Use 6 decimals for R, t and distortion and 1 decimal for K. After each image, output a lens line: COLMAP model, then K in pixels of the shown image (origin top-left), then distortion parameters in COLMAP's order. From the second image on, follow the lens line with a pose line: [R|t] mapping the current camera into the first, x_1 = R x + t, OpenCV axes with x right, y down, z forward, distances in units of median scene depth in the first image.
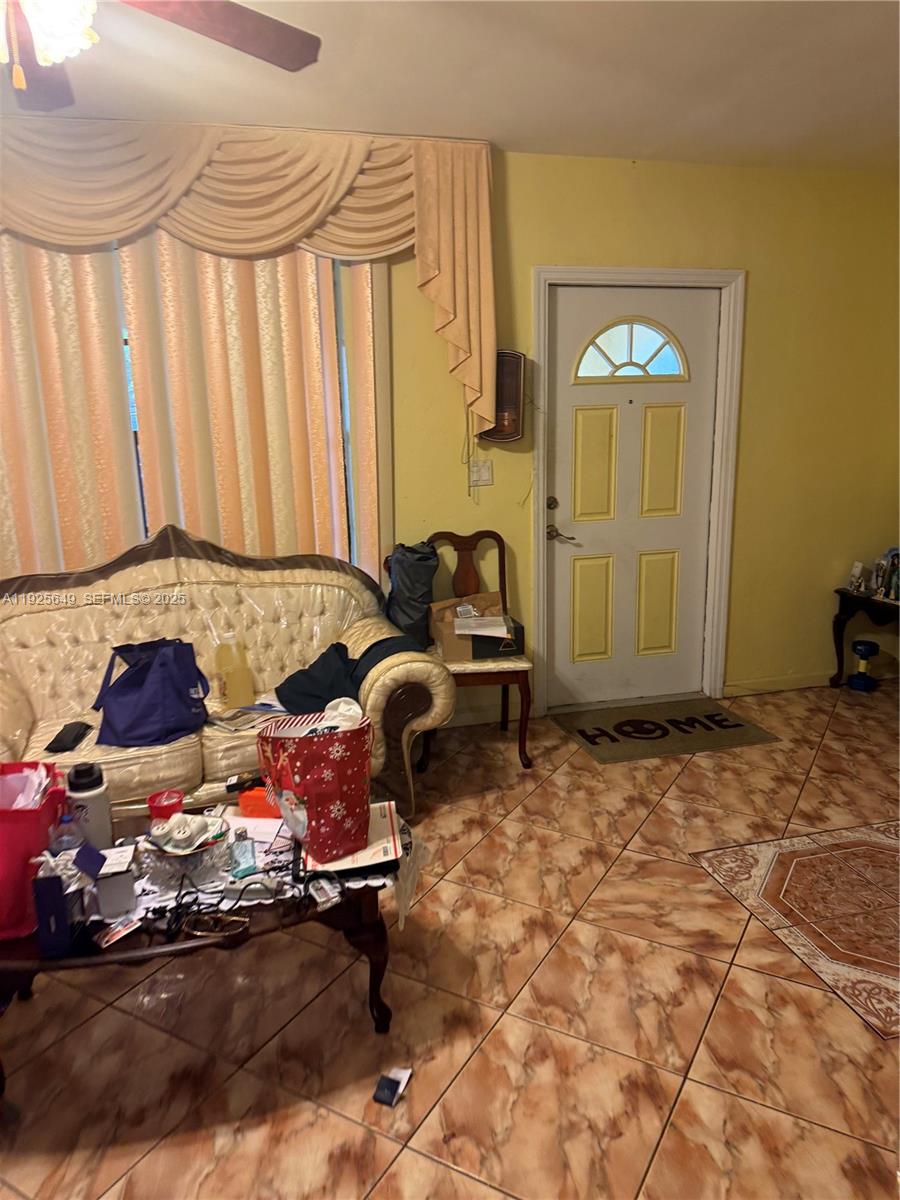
lens RADIAL K [[870.8, 0, 450.0], [0, 870.8, 600.0], [0, 0, 1]] dist [0.145714, -0.198029]
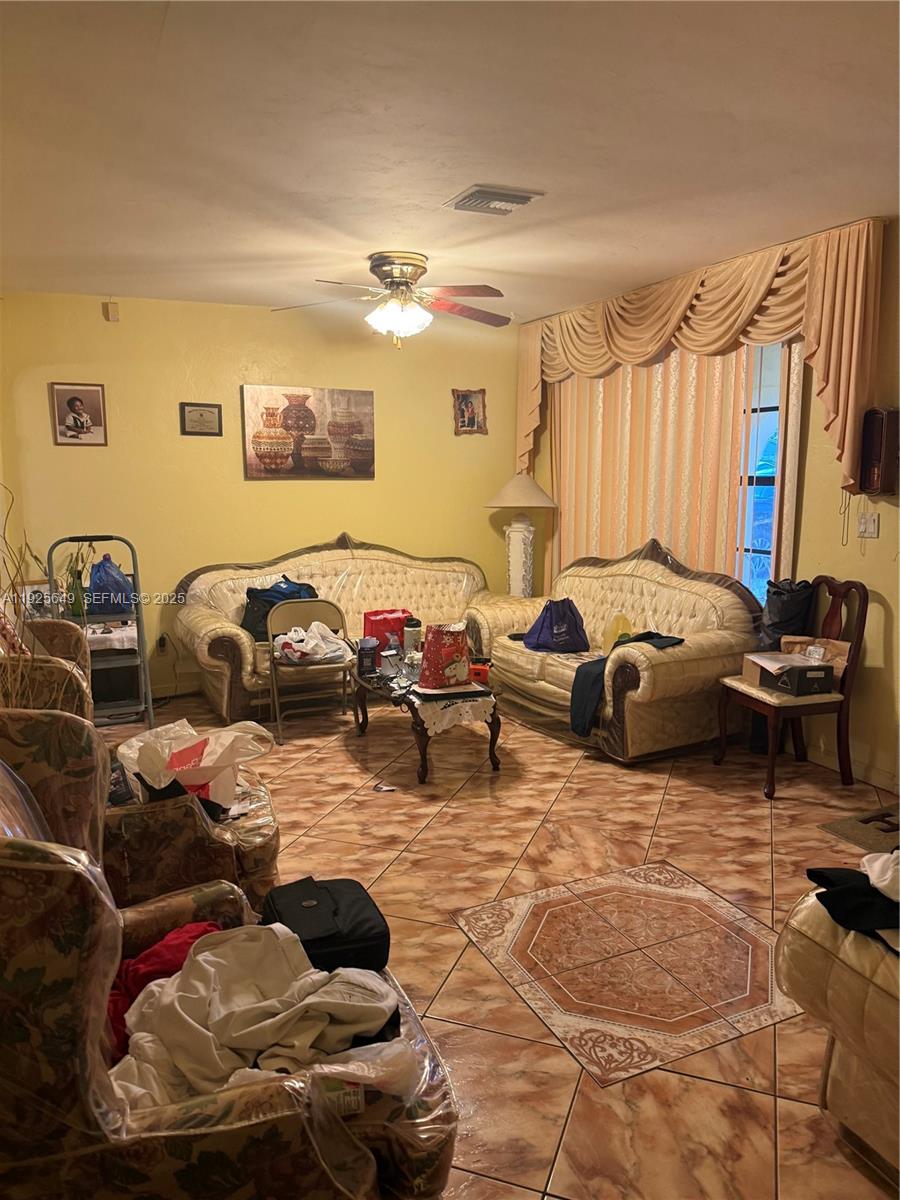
lens RADIAL K [[870.8, 0, 450.0], [0, 870.8, 600.0], [0, 0, 1]] dist [0.145714, -0.198029]
pose [[0.139169, 0.165584, -0.976327, 1.187599], [-0.208677, 0.968686, 0.134543, -0.119516], [0.968032, 0.185013, 0.169364, 0.452093]]
